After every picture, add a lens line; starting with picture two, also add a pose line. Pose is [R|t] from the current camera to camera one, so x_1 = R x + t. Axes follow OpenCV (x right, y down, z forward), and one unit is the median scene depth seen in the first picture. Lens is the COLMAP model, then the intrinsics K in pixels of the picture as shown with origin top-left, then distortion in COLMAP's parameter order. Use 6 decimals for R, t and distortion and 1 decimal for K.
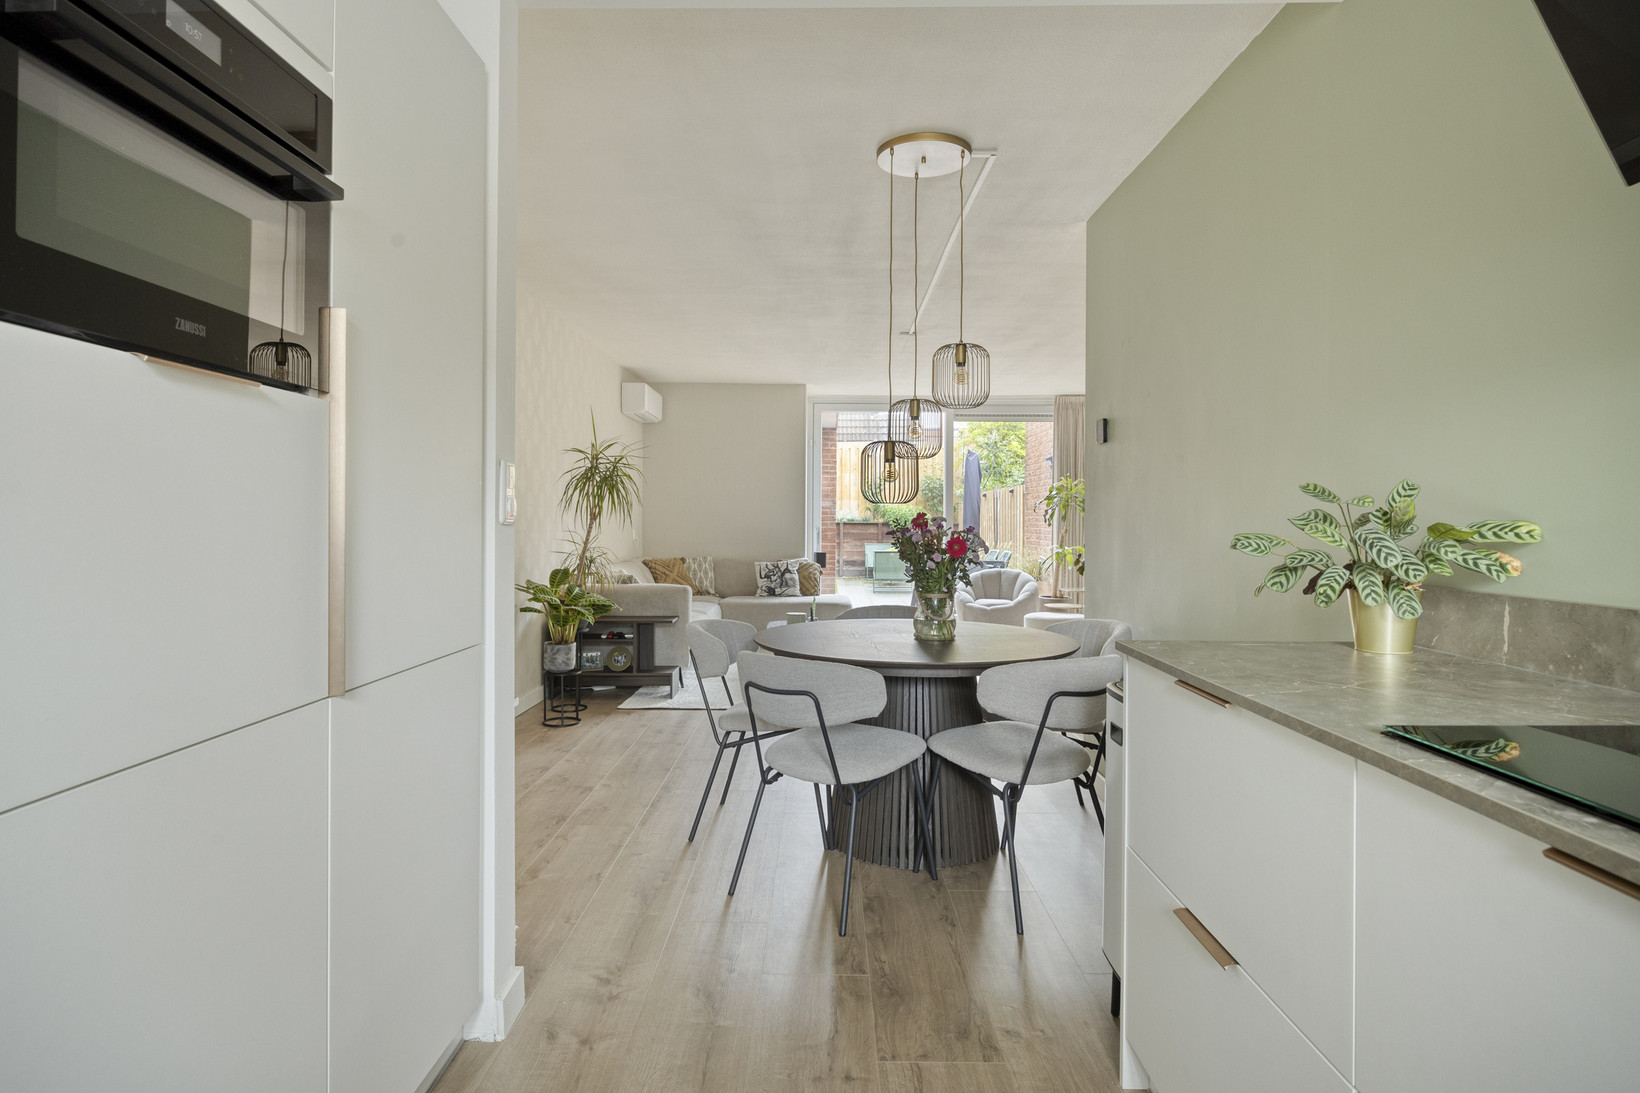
lens RADIAL K [[914.4, 0, 820.8], [0, 914.4, 529.6], [0, 0, 1]] dist [-0.004602, 0.000754]
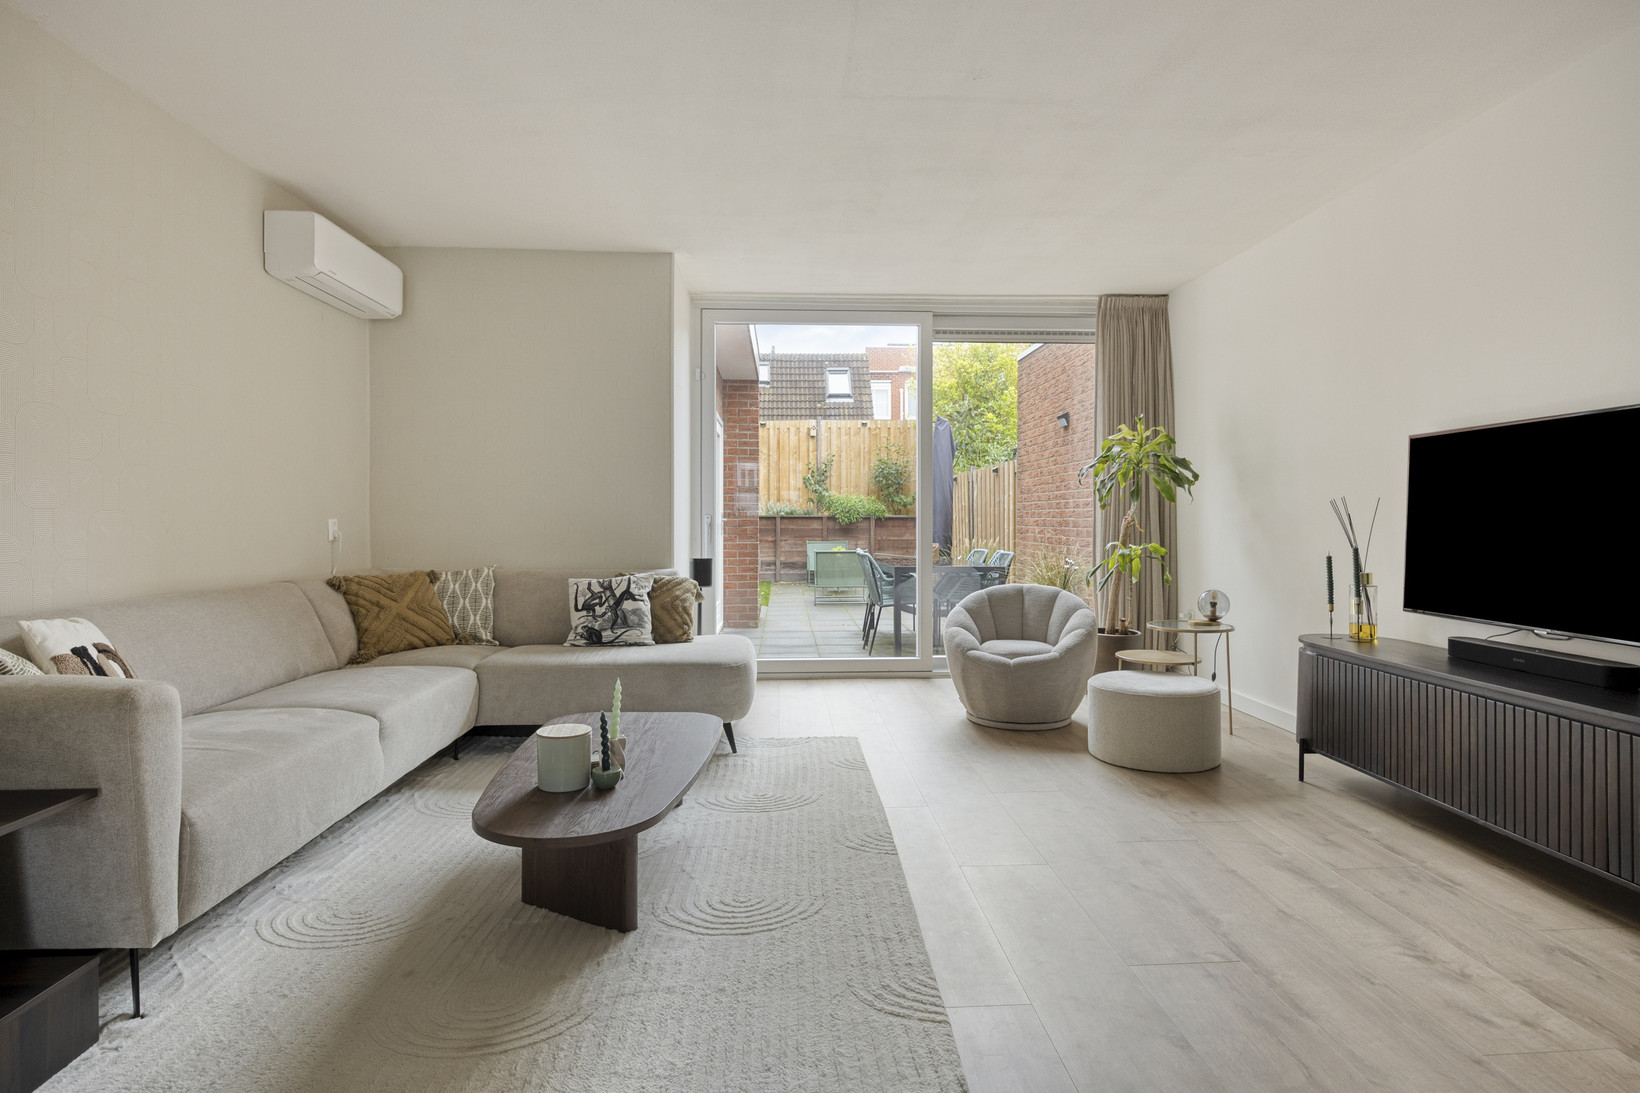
lens RADIAL K [[797.7, 0, 821.2], [0, 797.7, 519.4], [0, 0, 1]] dist [0.000889, 0.000197]
pose [[0.998771, -0.005201, 0.049283, 0.049643], [0.005806, 0.999909, -0.012145, 0.007920], [-0.049215, 0.012416, 0.998711, 0.531965]]
